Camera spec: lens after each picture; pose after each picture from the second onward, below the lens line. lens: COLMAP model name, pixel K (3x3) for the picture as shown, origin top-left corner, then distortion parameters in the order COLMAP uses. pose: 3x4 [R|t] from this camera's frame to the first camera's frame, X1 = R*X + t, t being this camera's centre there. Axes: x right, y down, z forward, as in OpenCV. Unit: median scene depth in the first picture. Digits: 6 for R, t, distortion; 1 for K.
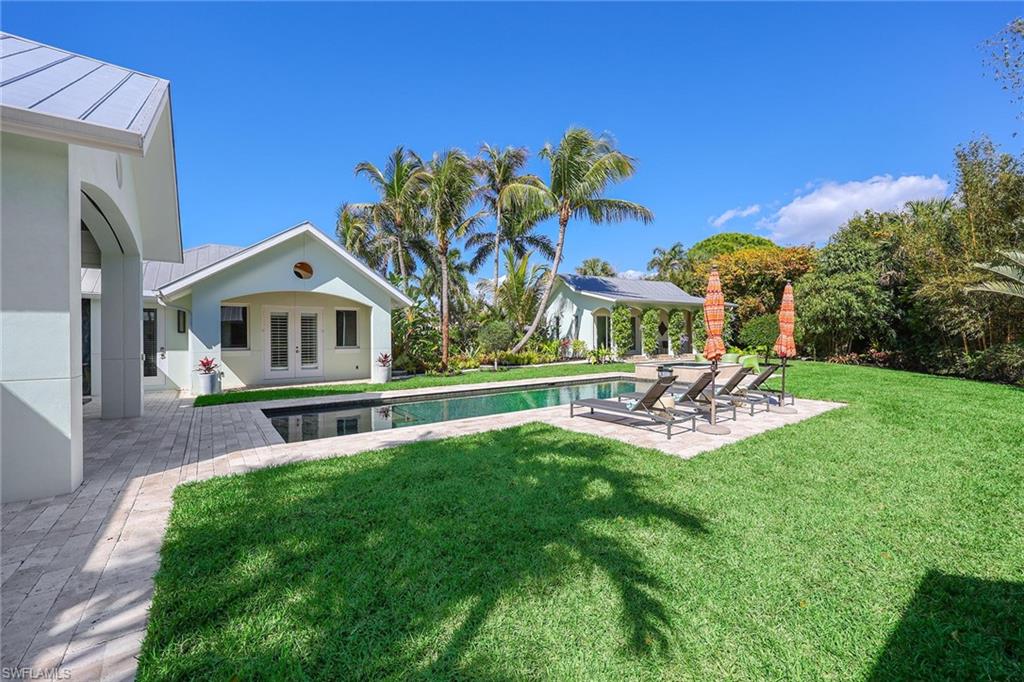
lens RADIAL K [[415.1, 0, 515.6], [0, 415.1, 340.4], [0, 0, 1]] dist [-0.001288, 0.001025]
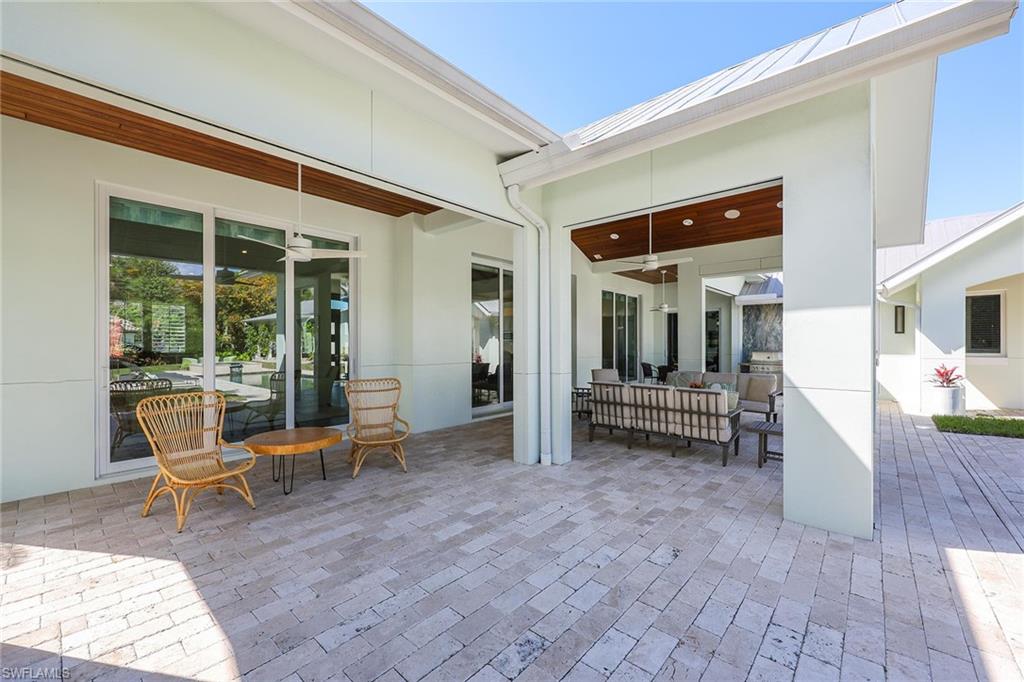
lens RADIAL K [[415.1, 0, 511.0], [0, 415.1, 341.4], [0, 0, 1]] dist [-0.001288, 0.001025]
pose [[0.206674, 0.001145, -0.978409, -0.169431], [-0.009304, 0.999956, -0.000795, 0.005358], [0.978366, 0.009268, 0.206676, 0.072569]]
